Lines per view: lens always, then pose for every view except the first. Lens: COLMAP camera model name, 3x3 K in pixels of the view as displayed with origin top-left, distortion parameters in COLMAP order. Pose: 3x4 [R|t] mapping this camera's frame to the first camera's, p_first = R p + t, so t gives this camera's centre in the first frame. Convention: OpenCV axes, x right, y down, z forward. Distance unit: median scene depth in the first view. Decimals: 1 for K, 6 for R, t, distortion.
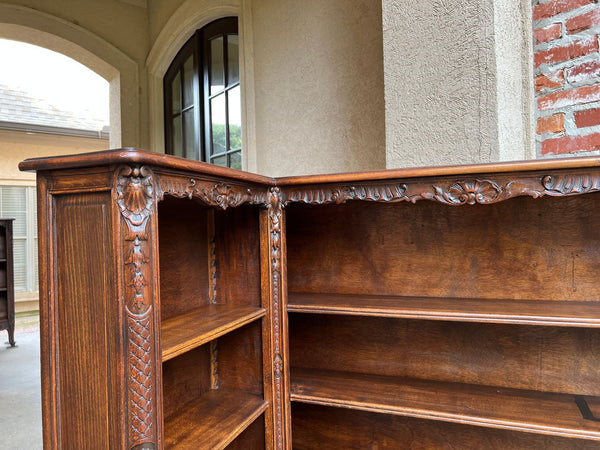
lens RADIAL K [[452.7, 0, 298.3], [0, 452.7, 220.4], [0, 0, 1]] dist [0.059769, -0.077261]
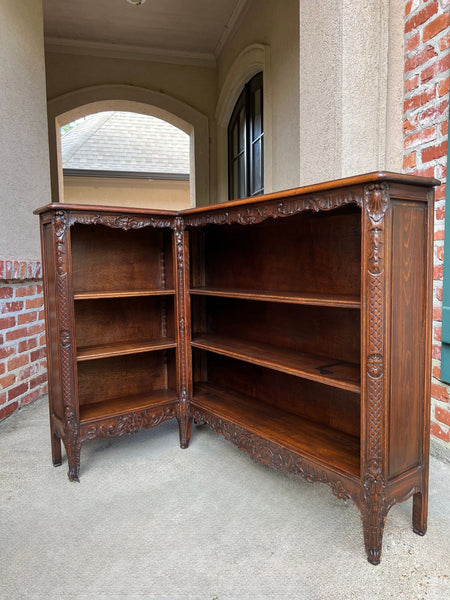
lens RADIAL K [[452.7, 0, 231.9], [0, 452.7, 300.7], [0, 0, 1]] dist [0.059769, -0.077261]
pose [[0.848336, 0.060191, -0.526026, 0.997885], [-0.002199, 0.993909, 0.110183, 0.046953], [0.529454, -0.092315, 0.843301, -0.313188]]
